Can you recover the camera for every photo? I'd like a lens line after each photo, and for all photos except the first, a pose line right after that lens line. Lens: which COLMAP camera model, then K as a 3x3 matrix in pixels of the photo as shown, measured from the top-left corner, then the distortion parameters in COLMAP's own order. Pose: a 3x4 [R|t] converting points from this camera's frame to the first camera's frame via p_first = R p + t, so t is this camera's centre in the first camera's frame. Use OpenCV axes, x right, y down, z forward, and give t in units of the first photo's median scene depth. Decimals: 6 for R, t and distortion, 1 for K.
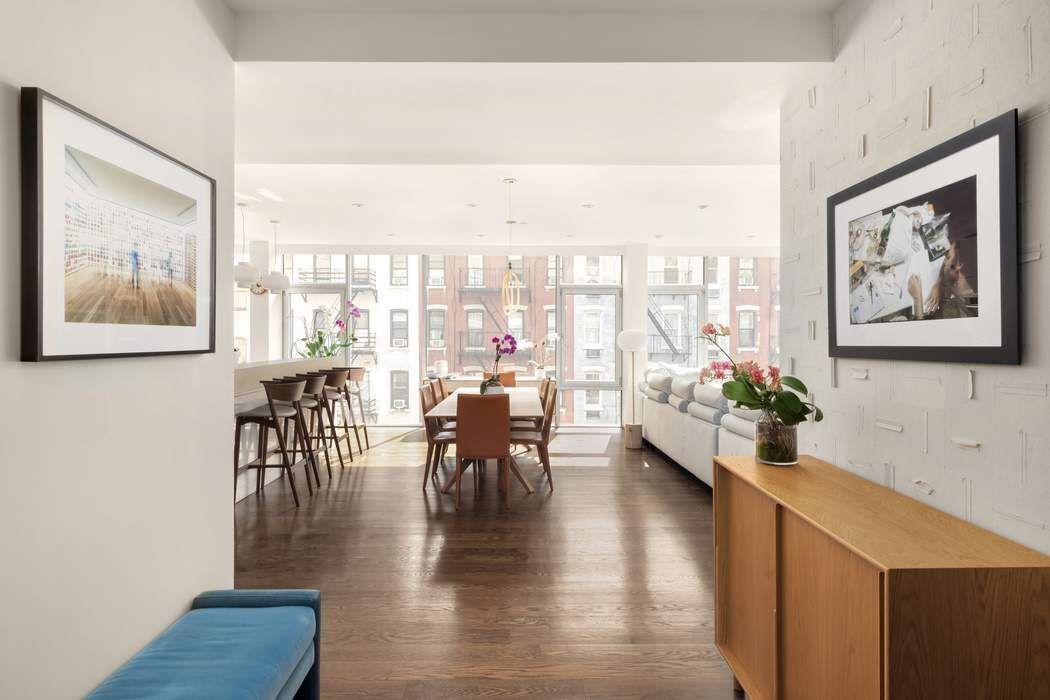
lens RADIAL K [[564.5, 0, 519.2], [0, 564.5, 354.2], [0, 0, 1]] dist [-0.005193, 0.000382]
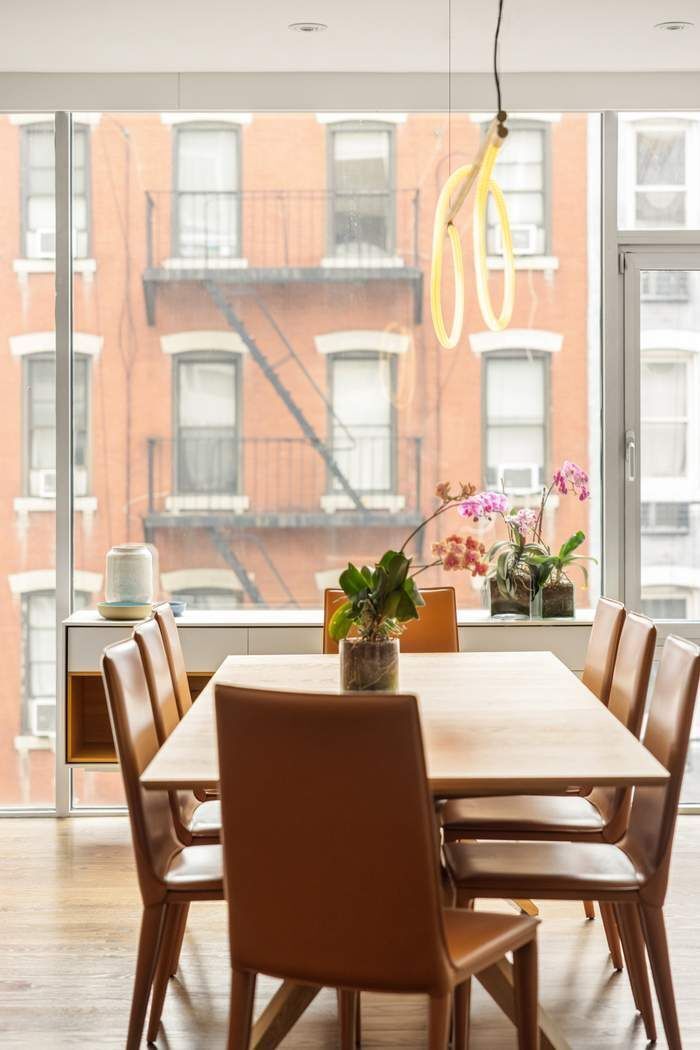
lens RADIAL K [[2114.6, 0, 349.9], [0, 2114.6, 519.8], [0, 0, 1]] dist [0.043295, 0.000000]
pose [[0.999978, -0.005991, 0.002787, -0.060145], [0.005998, 0.999979, -0.002613, 0.003671], [-0.002772, 0.002630, 0.999993, 0.105154]]
